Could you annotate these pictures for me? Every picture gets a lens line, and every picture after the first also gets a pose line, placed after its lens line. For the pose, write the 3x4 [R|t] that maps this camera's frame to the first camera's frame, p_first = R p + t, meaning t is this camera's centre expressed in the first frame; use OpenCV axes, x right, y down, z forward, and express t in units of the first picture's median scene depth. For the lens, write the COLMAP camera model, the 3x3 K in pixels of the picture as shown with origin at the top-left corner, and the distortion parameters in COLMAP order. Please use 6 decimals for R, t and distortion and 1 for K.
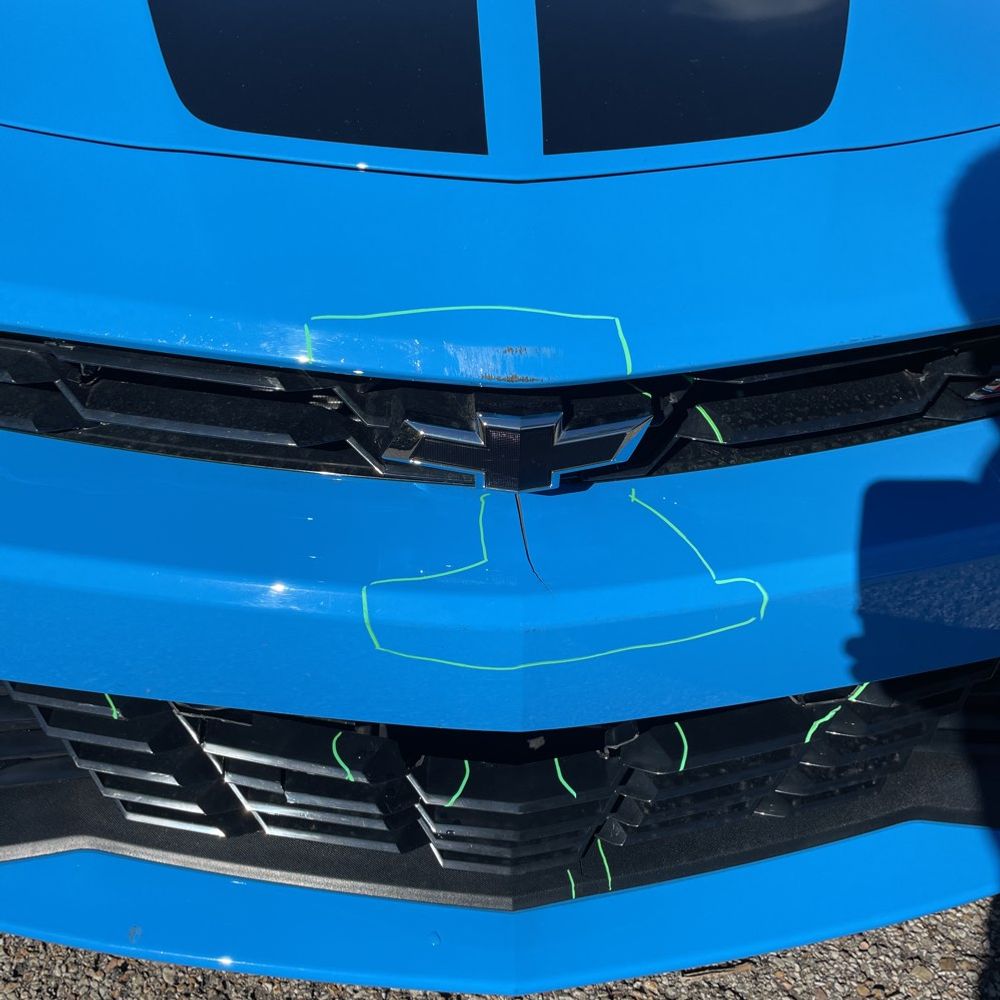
lens RADIAL K [[1018.3, 0, 500.0], [0, 1018.3, 500.0], [0, 0, 1]] dist [0.071162, -0.097261]
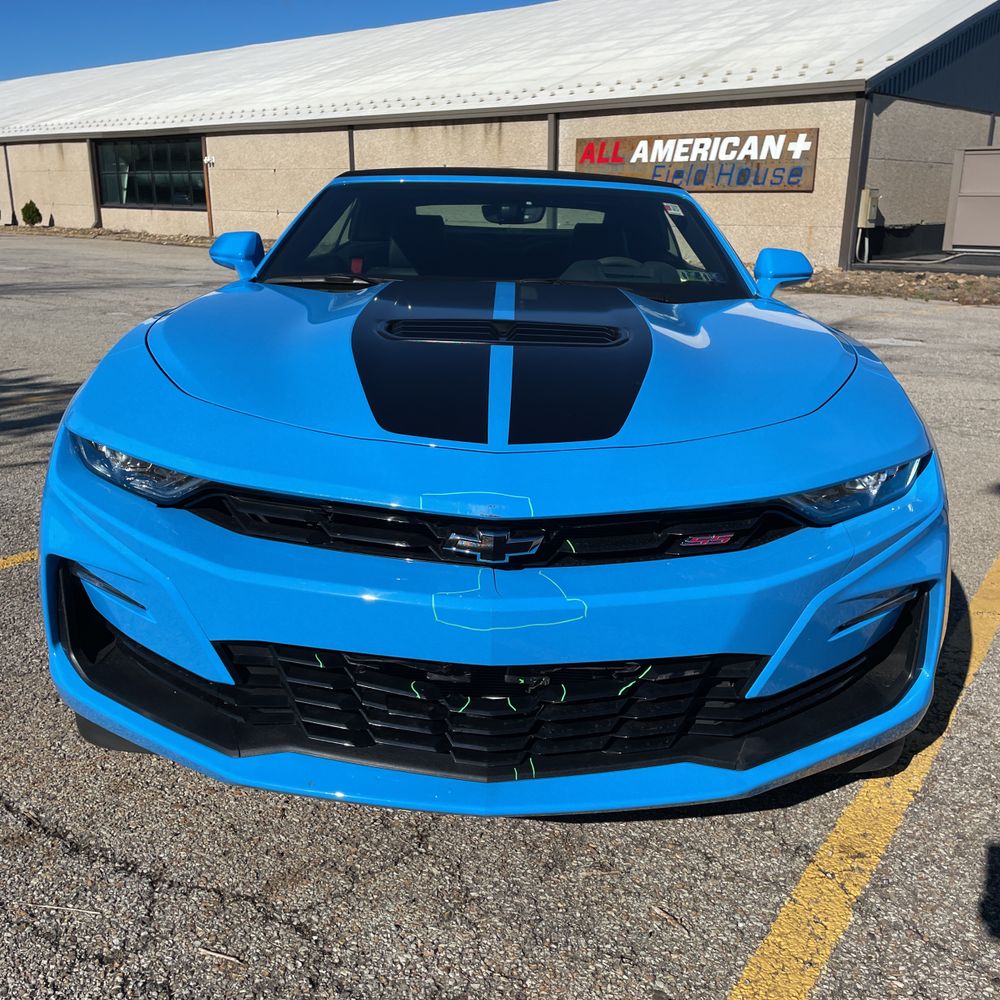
lens RADIAL K [[1004.1, 0, 502.1], [0, 1004.1, 493.8], [0, 0, 1]] dist [0.092500, -0.110113]
pose [[0.998861, 0.034377, -0.033102, 0.120809], [-0.042659, 0.954107, -0.296412, 0.590512], [0.021393, 0.297487, 0.954486, -1.537784]]
